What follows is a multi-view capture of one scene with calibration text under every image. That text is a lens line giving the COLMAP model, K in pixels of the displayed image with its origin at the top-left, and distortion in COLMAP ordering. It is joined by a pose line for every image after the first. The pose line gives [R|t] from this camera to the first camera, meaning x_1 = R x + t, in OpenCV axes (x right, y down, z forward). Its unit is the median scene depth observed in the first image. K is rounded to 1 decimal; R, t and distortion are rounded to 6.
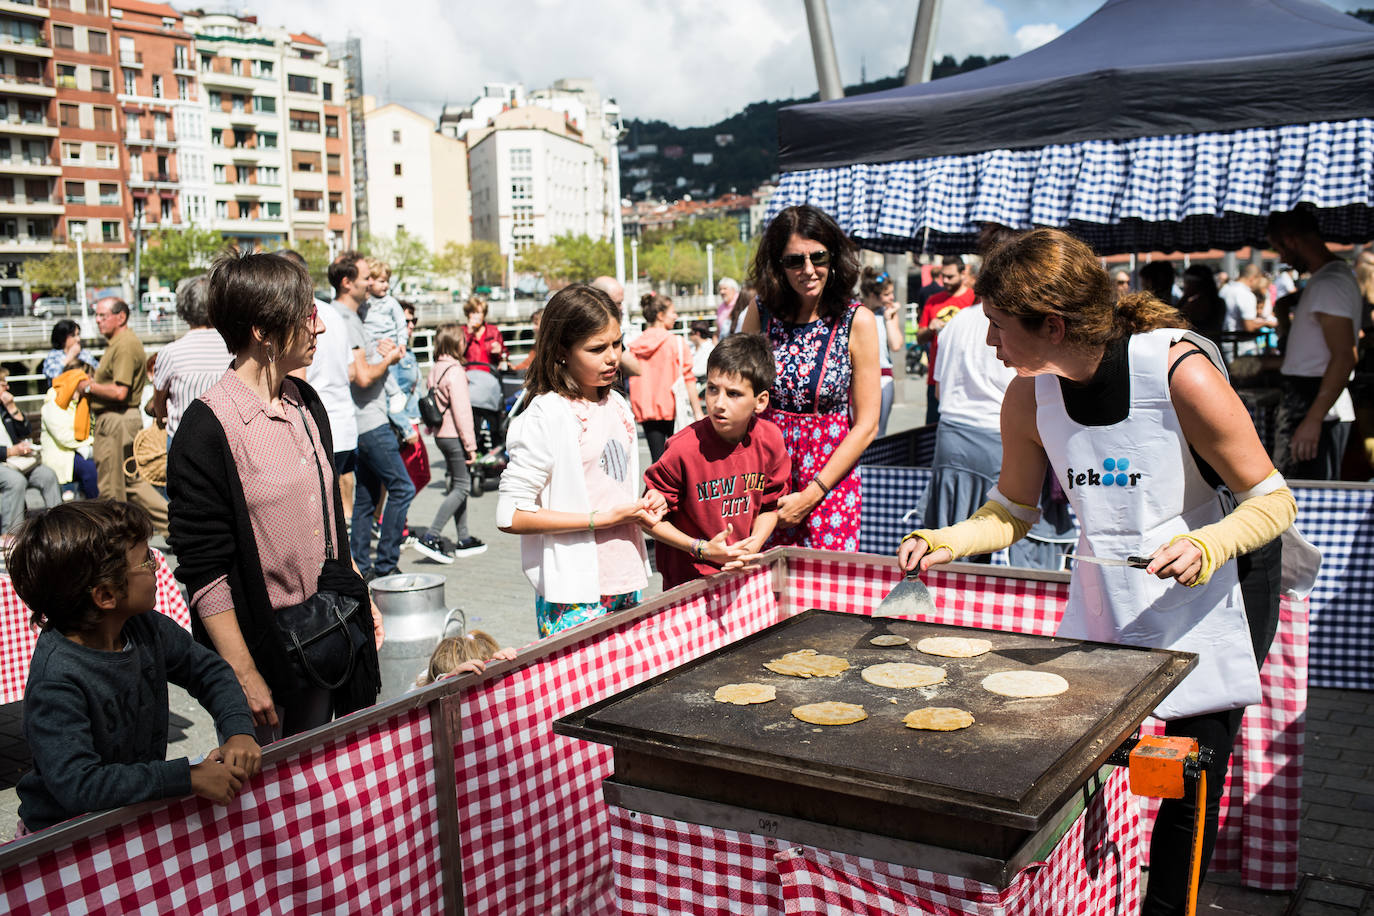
lens RADIAL K [[1348.5, 0, 687.0], [0, 1348.5, 458.0], [0, 0, 1]] dist [-0.077435, 0.097289]
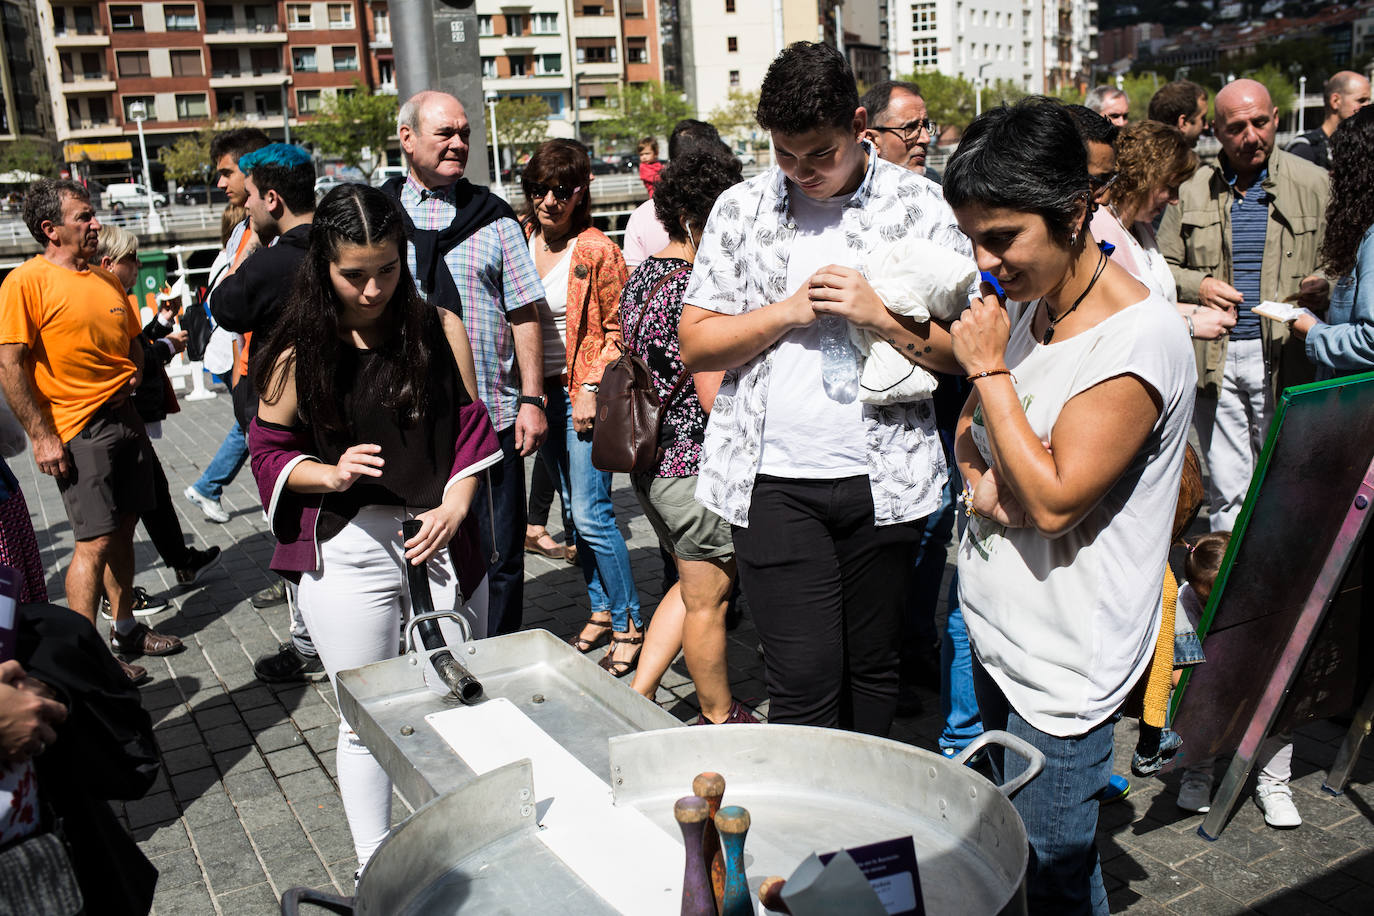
lens RADIAL K [[1348.5, 0, 687.0], [0, 1348.5, 458.0], [0, 0, 1]] dist [-0.077435, 0.097289]
pose [[0.896782, 0.063833, -0.437843, 0.168238], [-0.013999, 0.993137, 0.116118, -0.032603], [0.442250, -0.098003, 0.891521, 0.233291]]
